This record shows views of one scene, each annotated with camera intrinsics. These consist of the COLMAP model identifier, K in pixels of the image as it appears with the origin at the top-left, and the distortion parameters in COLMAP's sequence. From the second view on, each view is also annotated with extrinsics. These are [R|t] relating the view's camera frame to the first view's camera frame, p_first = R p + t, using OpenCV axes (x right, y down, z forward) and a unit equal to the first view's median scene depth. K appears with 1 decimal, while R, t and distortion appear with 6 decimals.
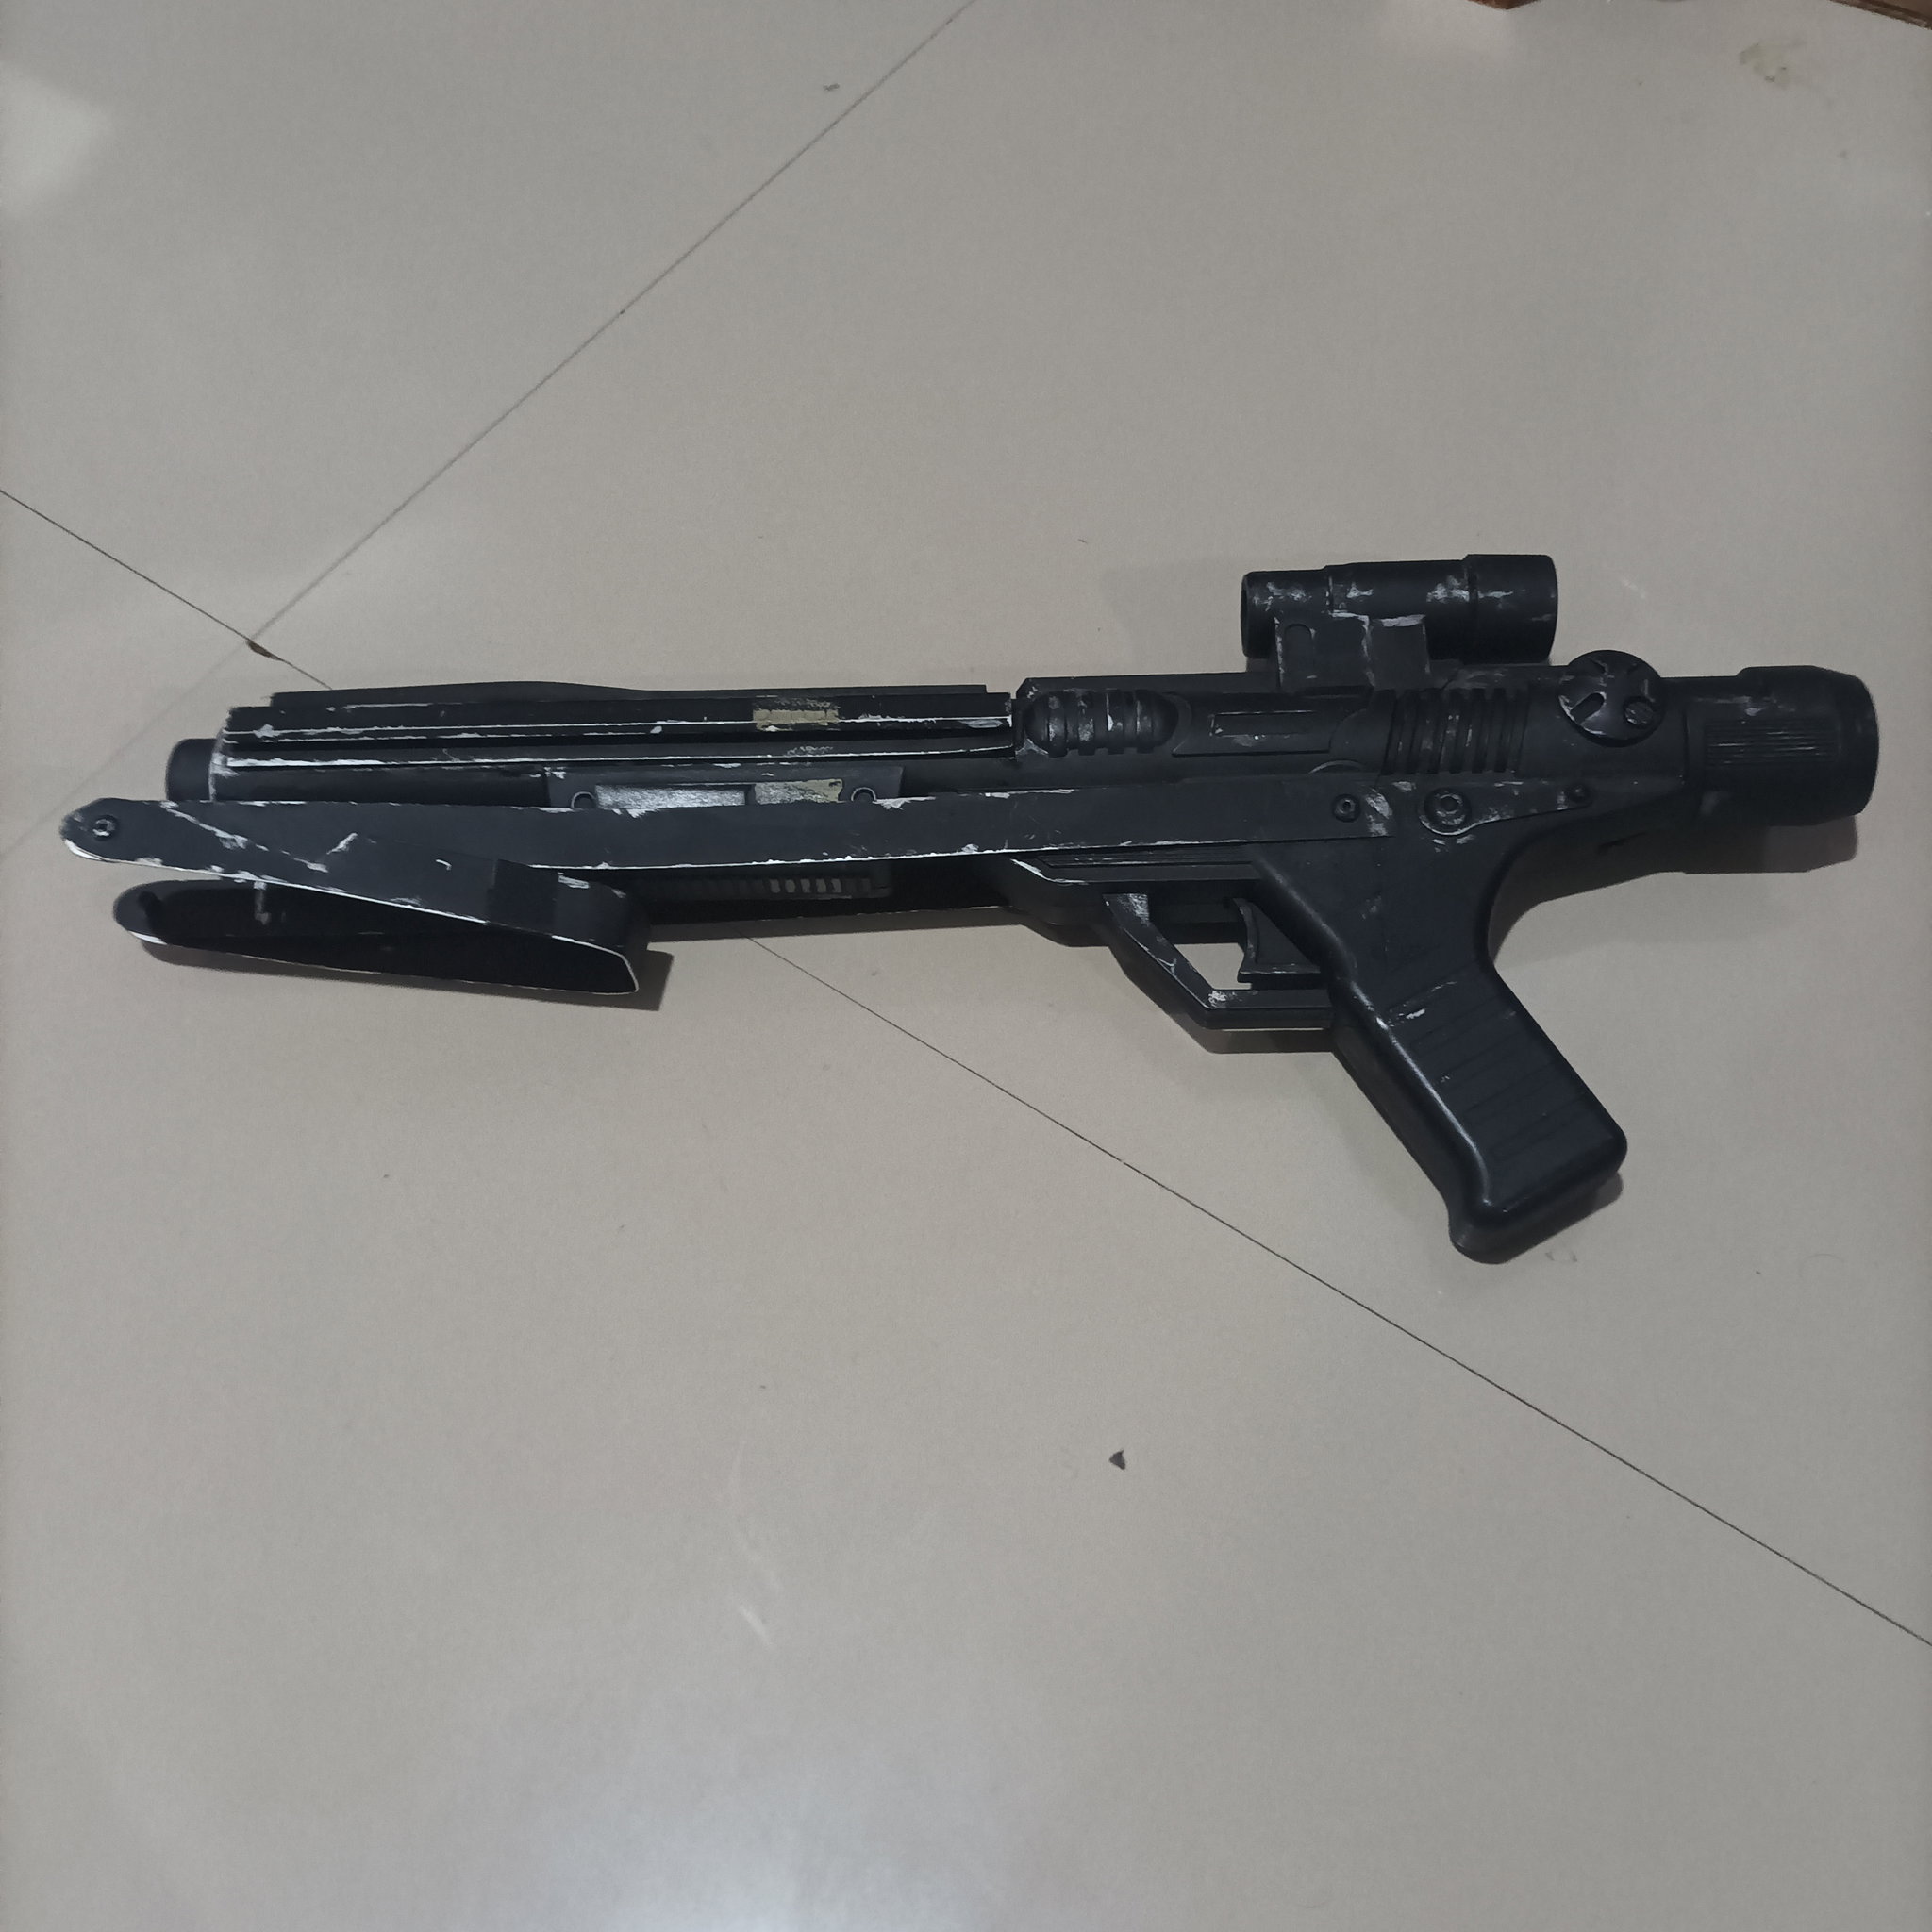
lens RADIAL K [[1622.5, 0, 974.5], [0, 1622.5, 961.8], [0, 0, 1]] dist [0.007205, 0.006113]
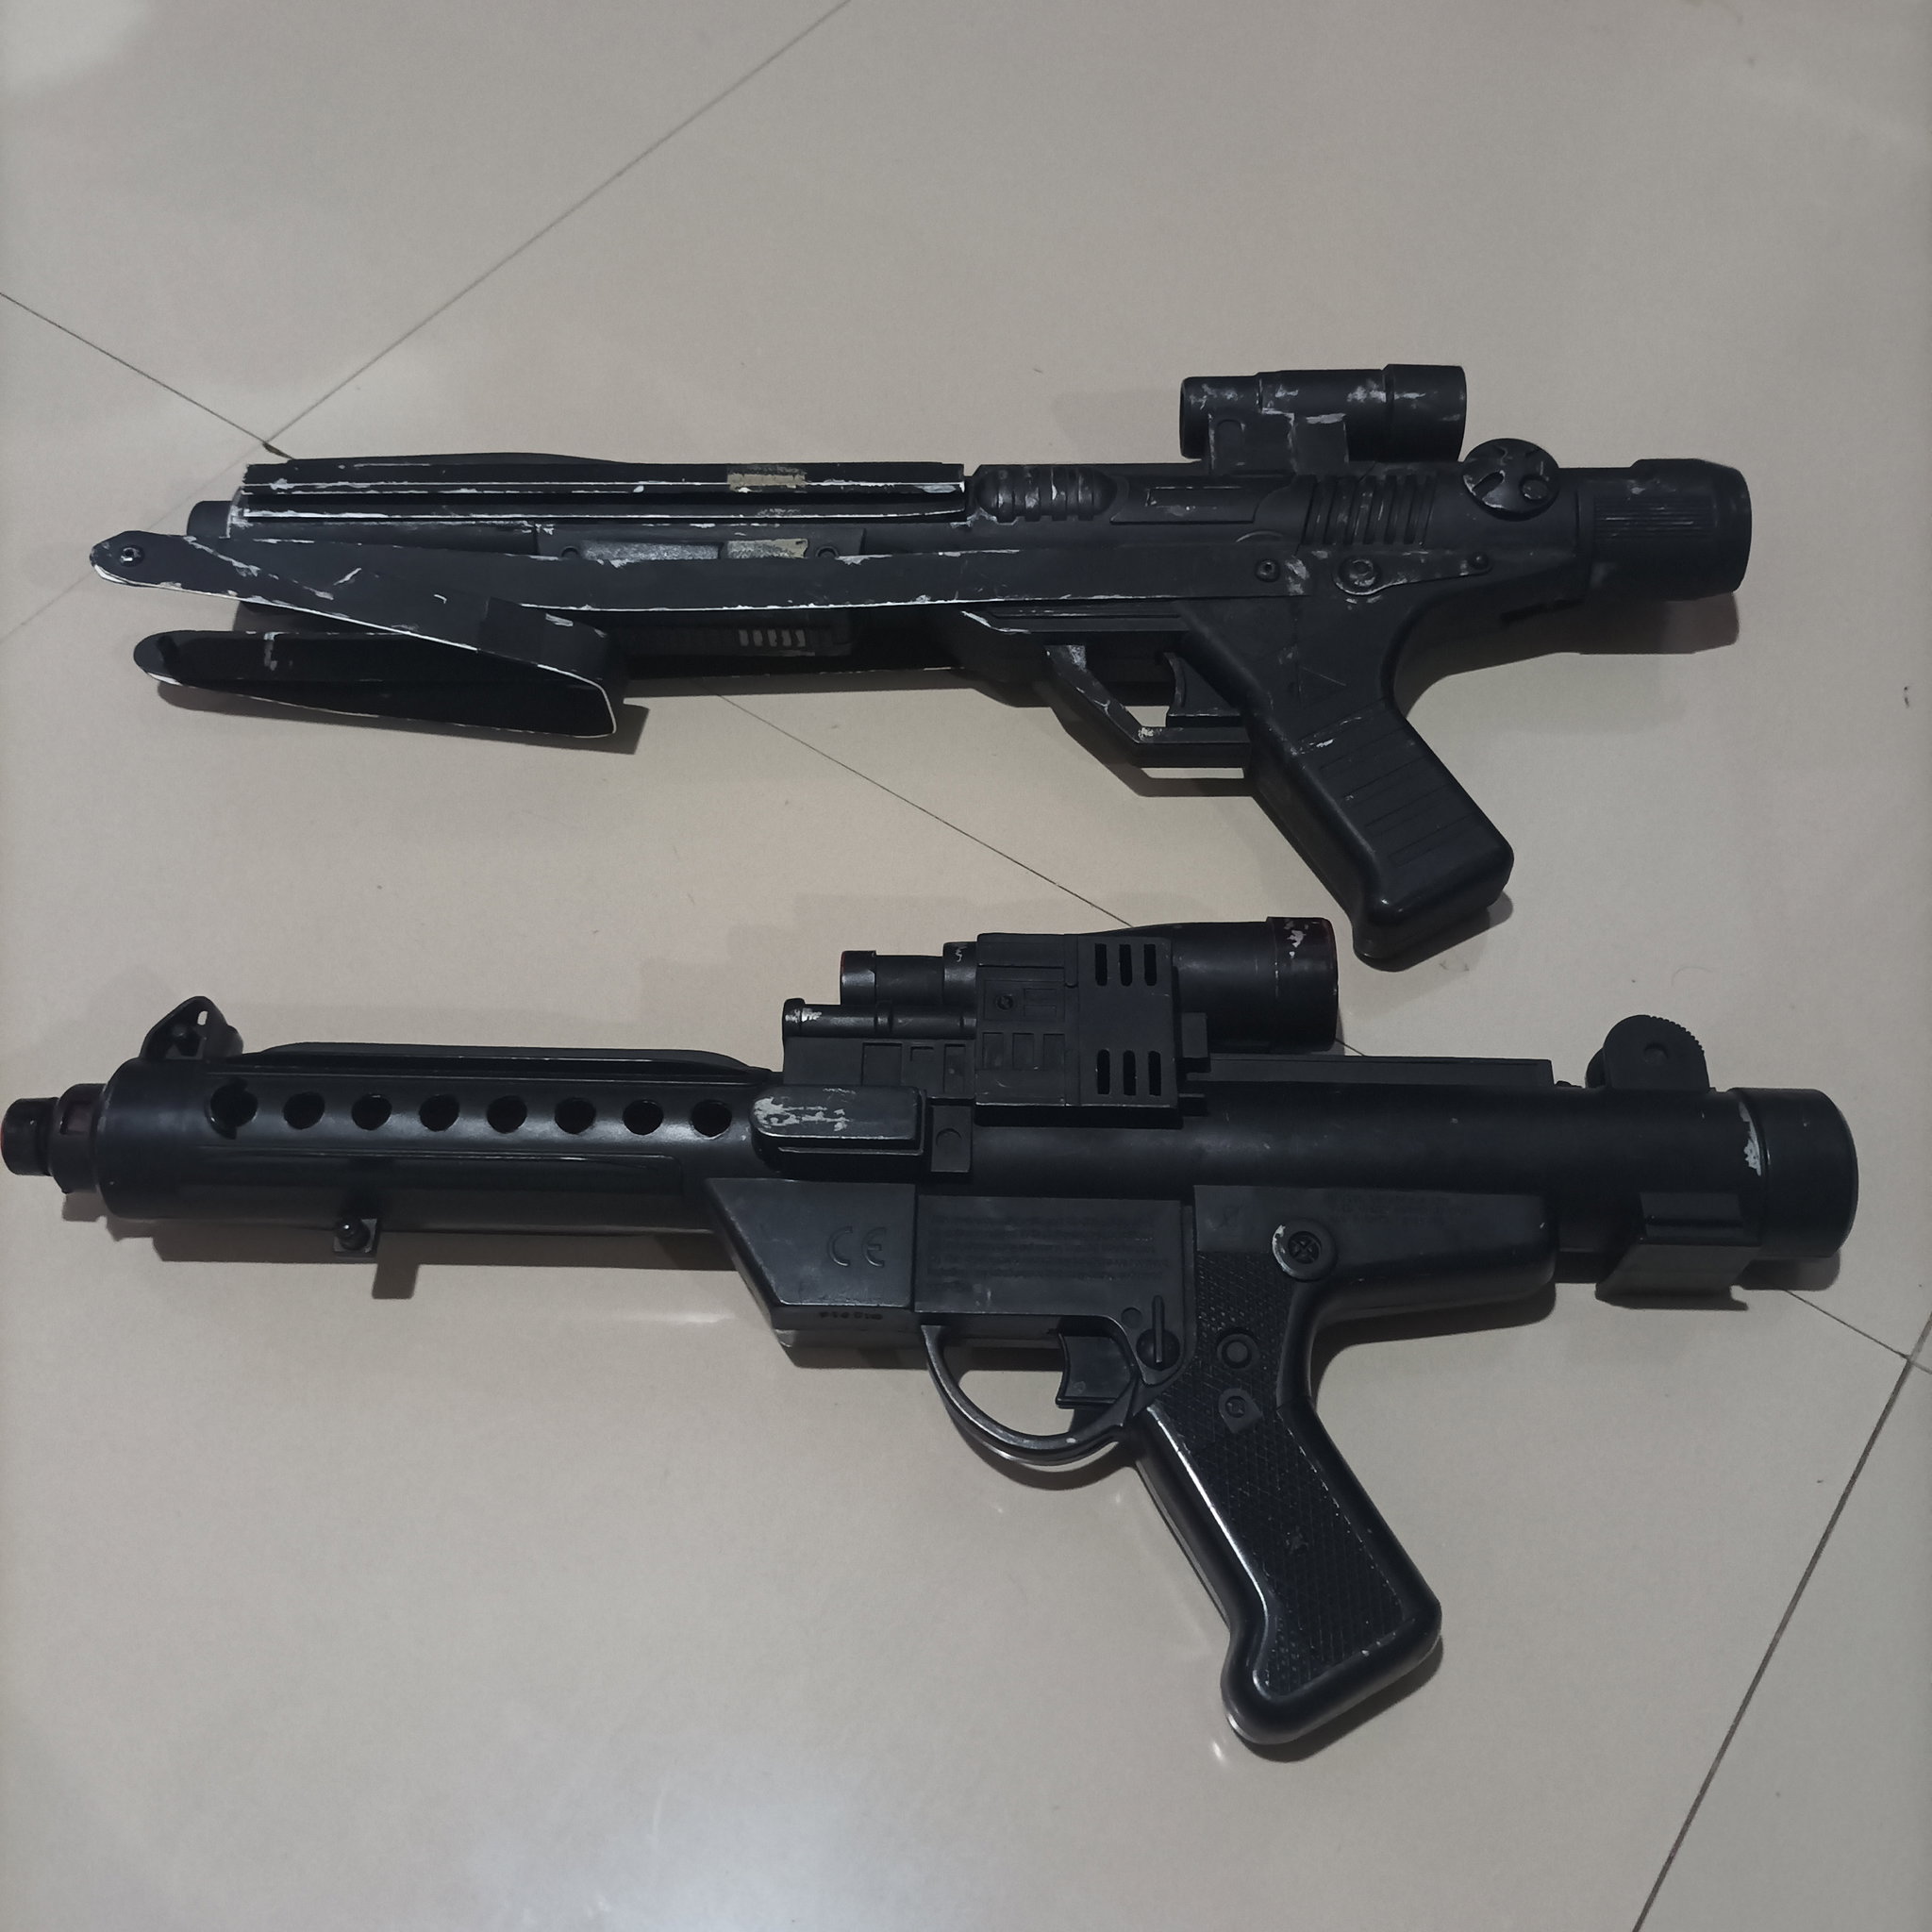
lens RADIAL K [[1622.5, 0, 974.5], [0, 1622.5, 961.8], [0, 0, 1]] dist [0.007205, 0.006113]
pose [[0.999804, 0.019013, 0.005514, 0.030069], [-0.018810, 0.999216, -0.034837, 0.208174], [-0.006172, 0.034726, 0.999378, -0.082736]]
